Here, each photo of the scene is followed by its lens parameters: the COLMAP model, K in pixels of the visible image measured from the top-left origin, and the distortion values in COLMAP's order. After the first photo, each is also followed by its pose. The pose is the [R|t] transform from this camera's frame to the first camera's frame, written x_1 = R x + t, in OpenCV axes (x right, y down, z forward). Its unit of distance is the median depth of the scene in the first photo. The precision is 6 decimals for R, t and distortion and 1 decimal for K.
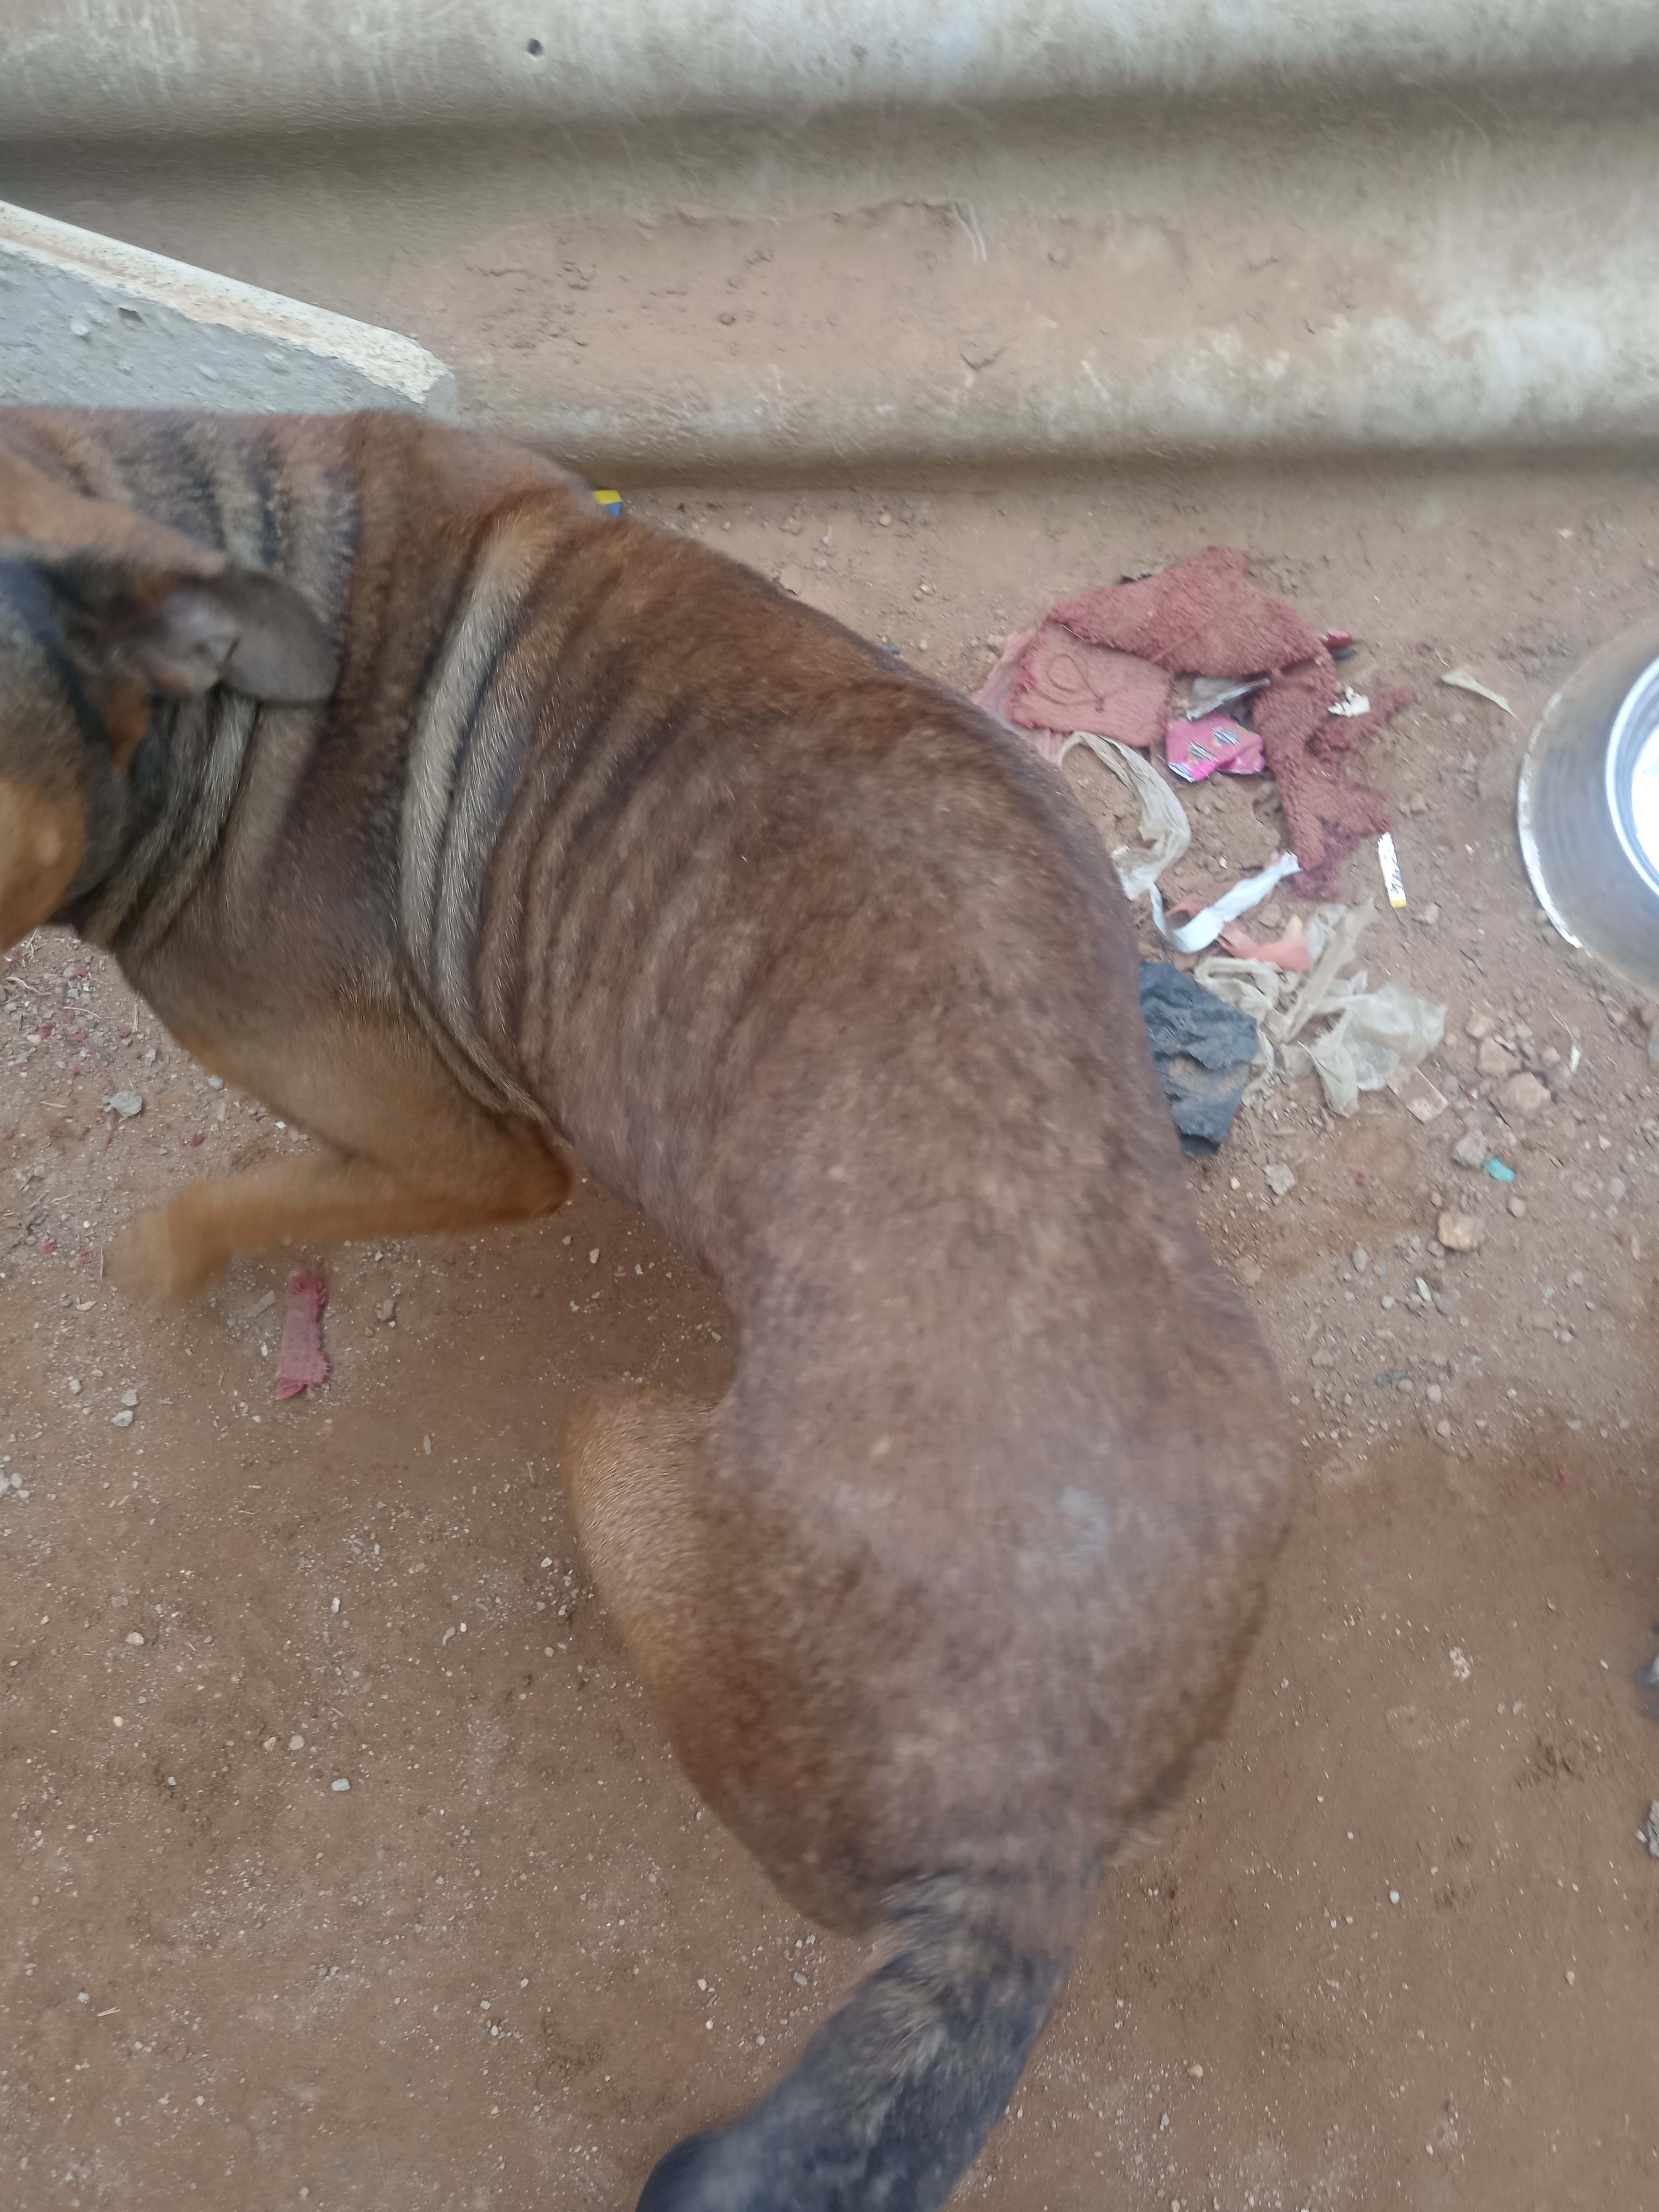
lens RADIAL K [[1757.7, 0, 867.6], [0, 1757.7, 1090.5], [0, 0, 1]] dist [0.006806, -0.002585]
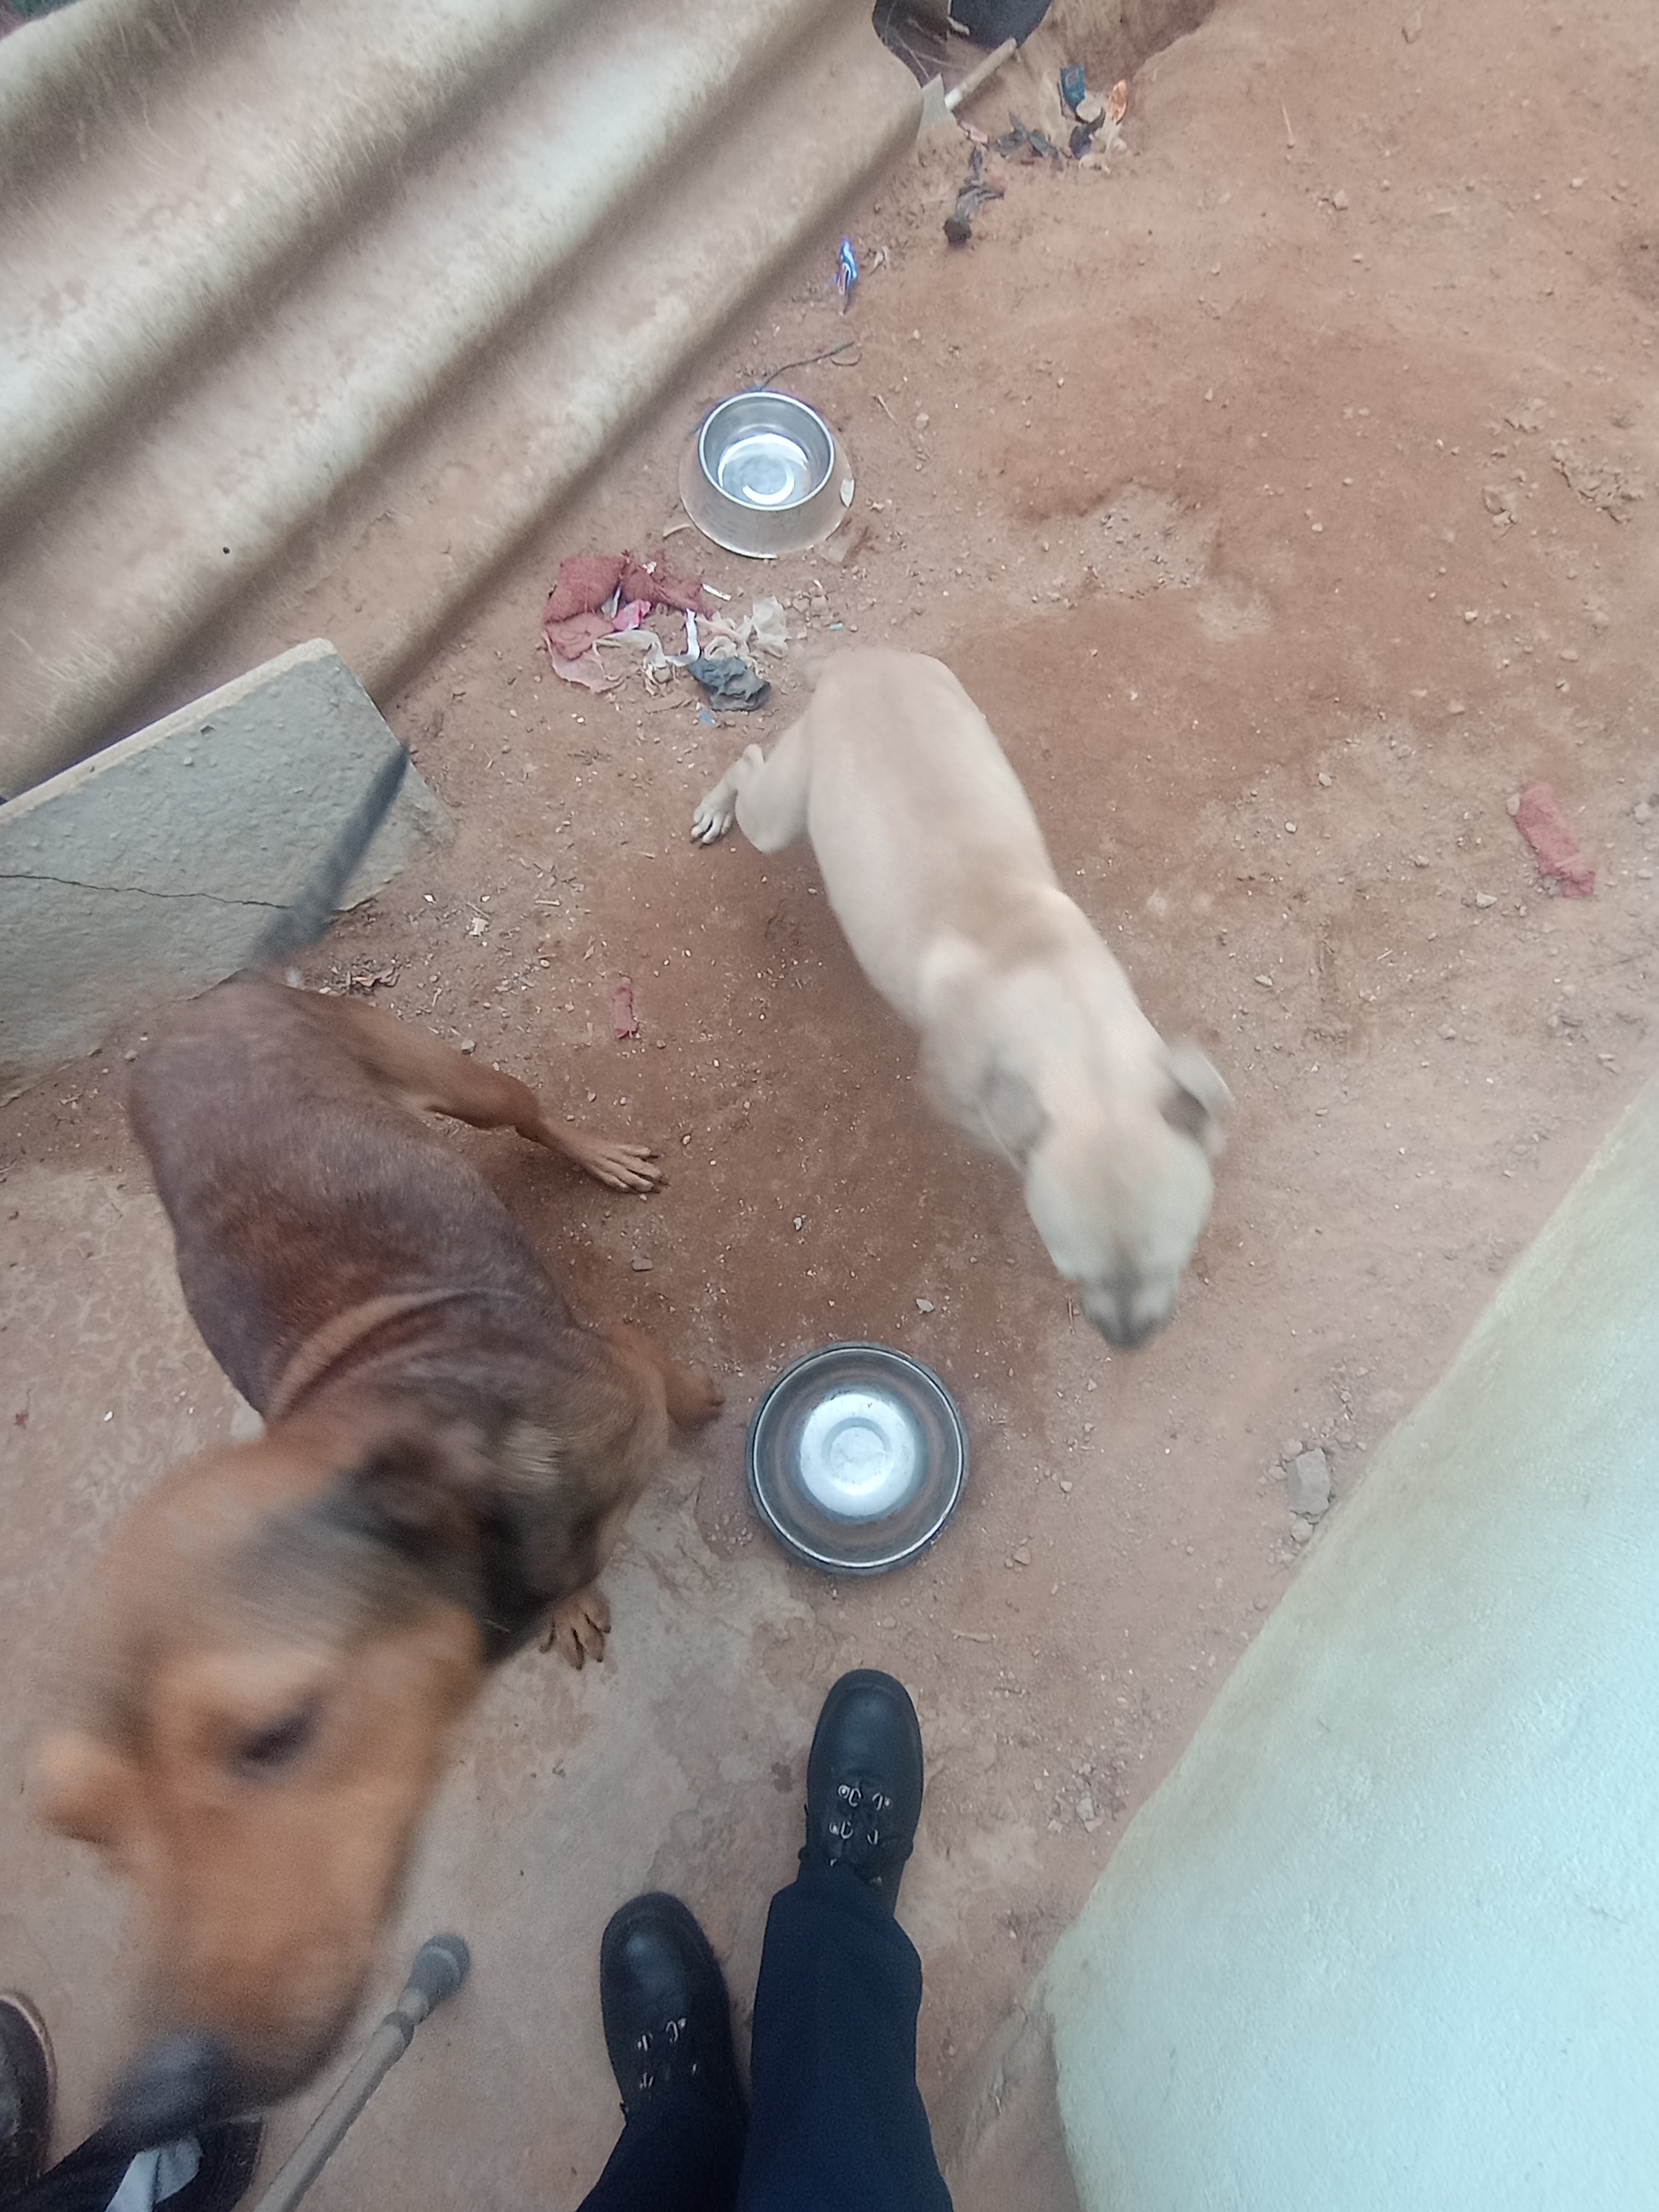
lens RADIAL K [[1099.9, 0, 843.2], [0, 1099.9, 1135.9], [0, 0, 1]] dist [0.002646, -0.002198]
pose [[0.526391, -0.785937, 0.324371, -0.743600], [0.812244, 0.577610, 0.081410, 0.350579], [-0.251343, 0.220614, 0.942420, -0.354966]]
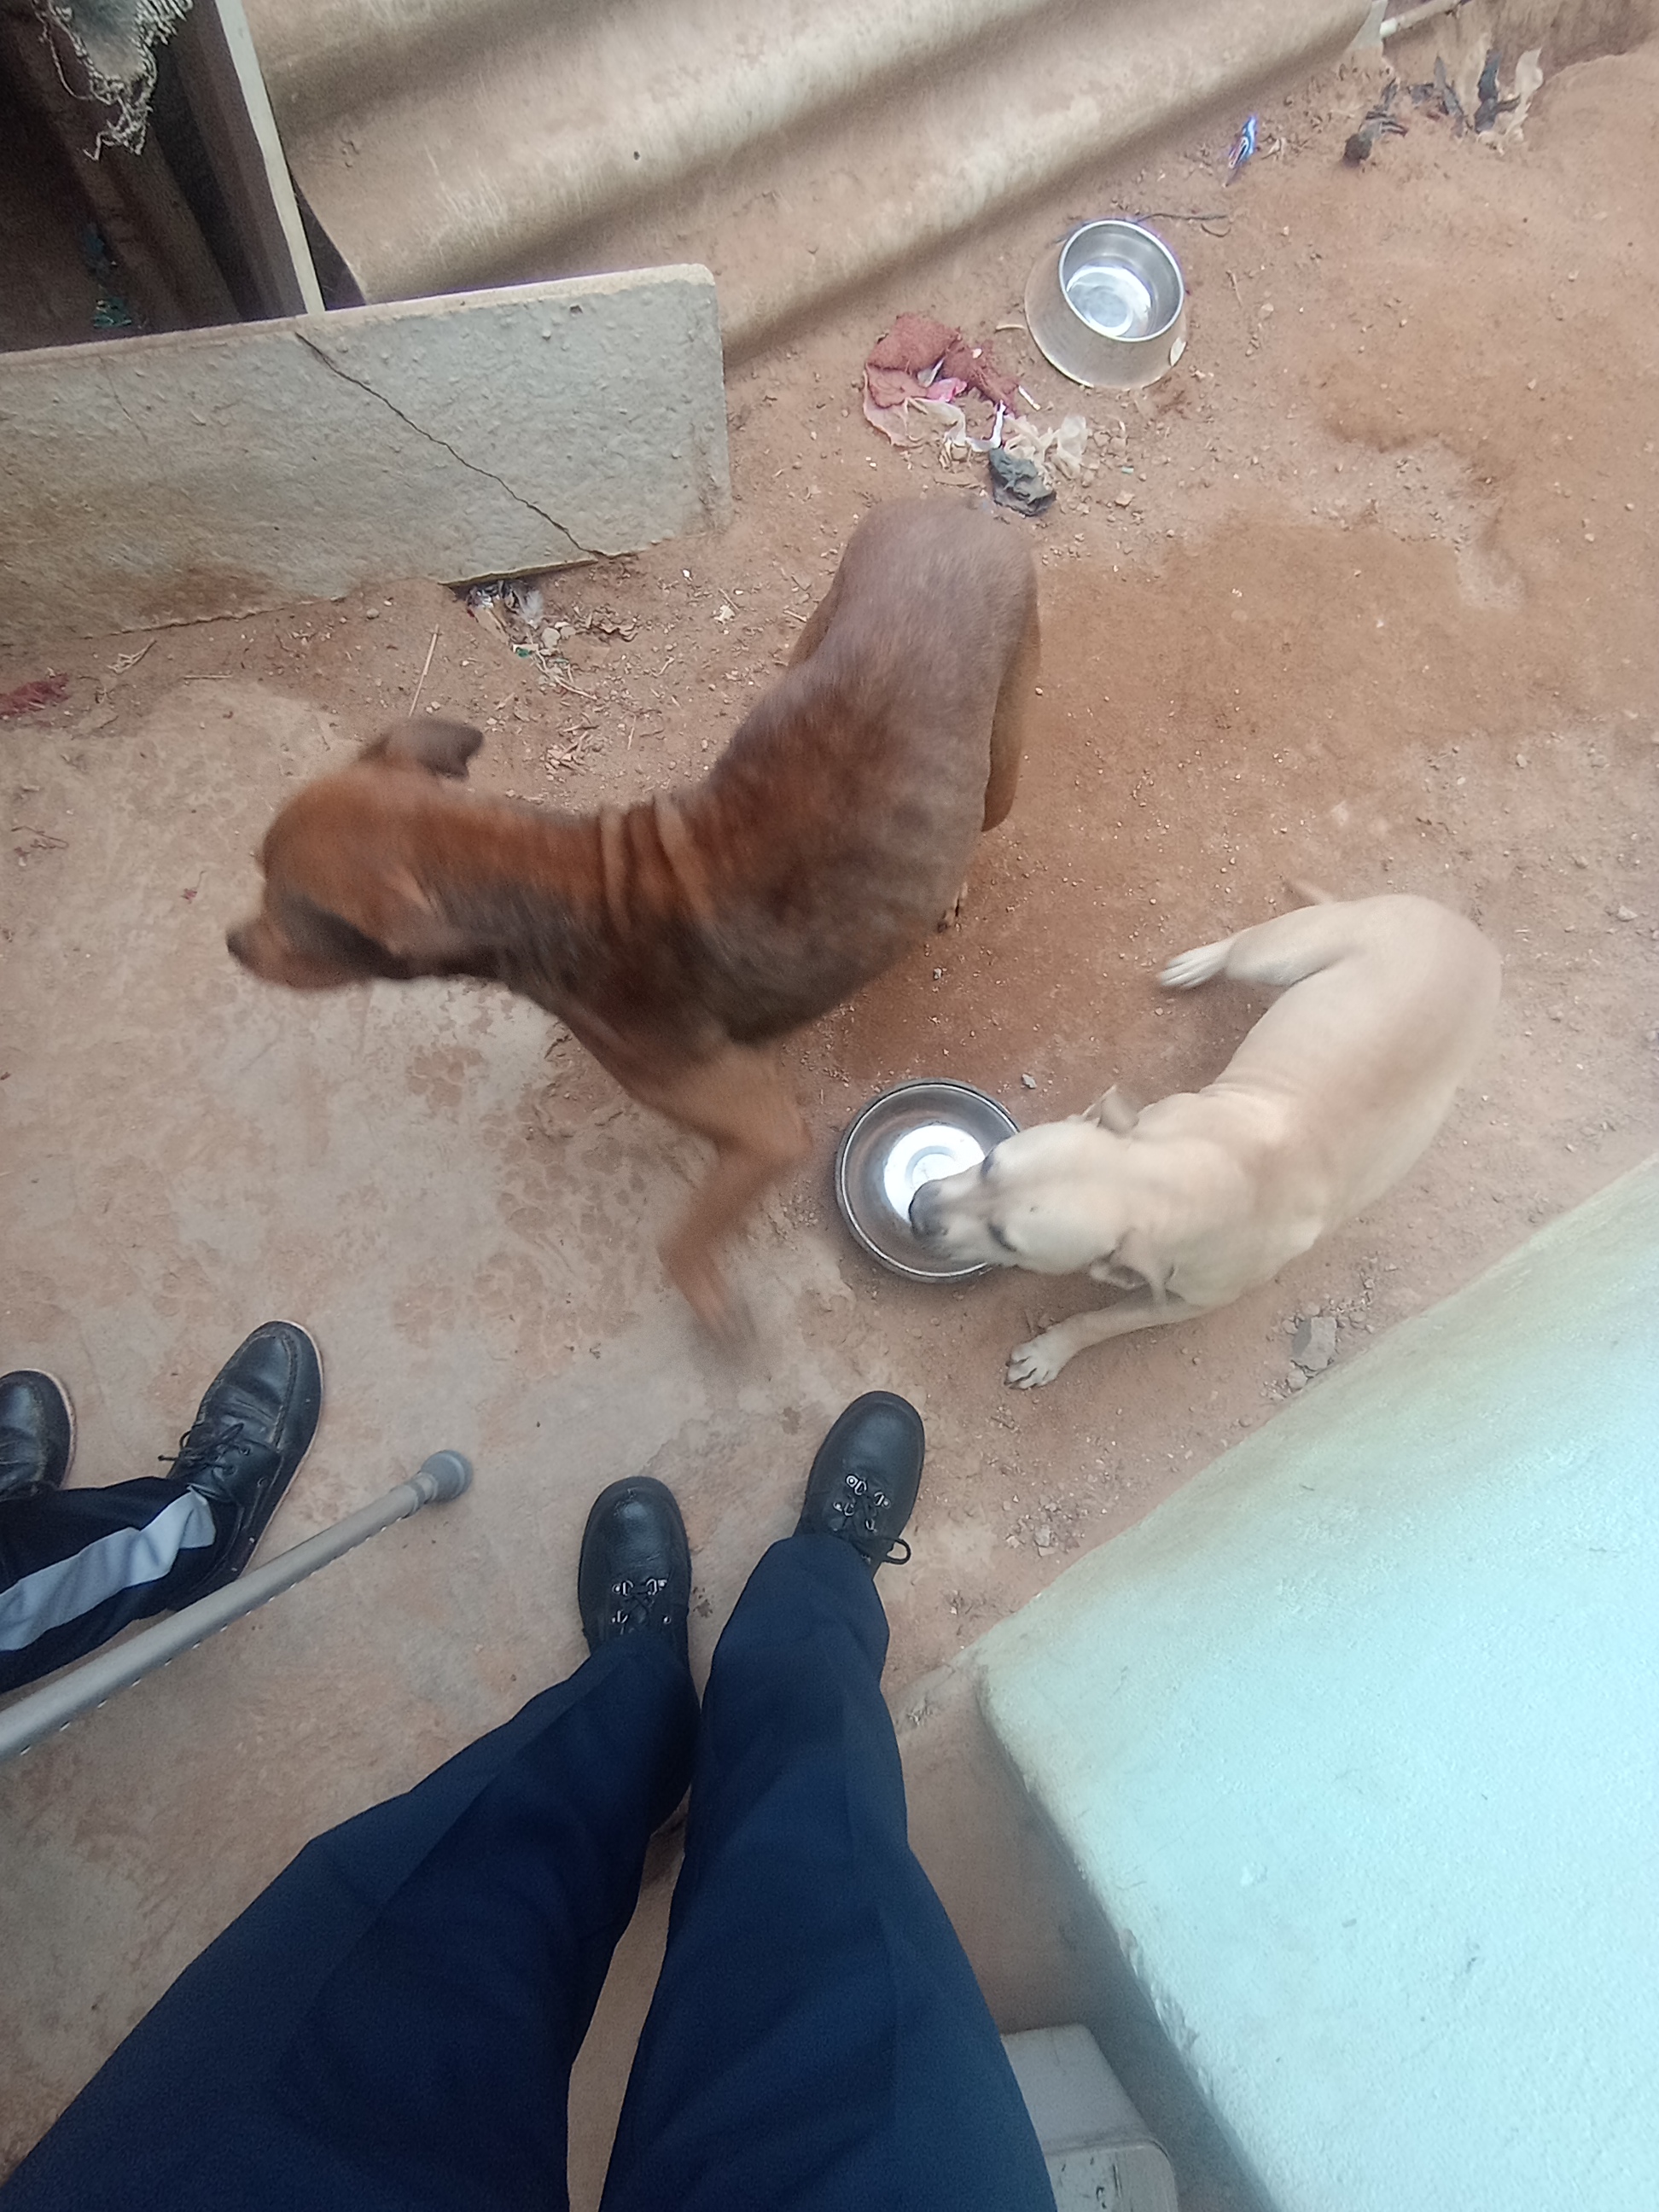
lens RADIAL K [[1099.9, 0, 816.8], [0, 1099.9, 1161.5], [0, 0, 1]] dist [0.002646, -0.002198]
pose [[0.744875, -0.586436, 0.318206, -1.132040], [0.578596, 0.805249, 0.129617, 0.397170], [-0.332247, 0.087564, 0.939119, -0.314244]]
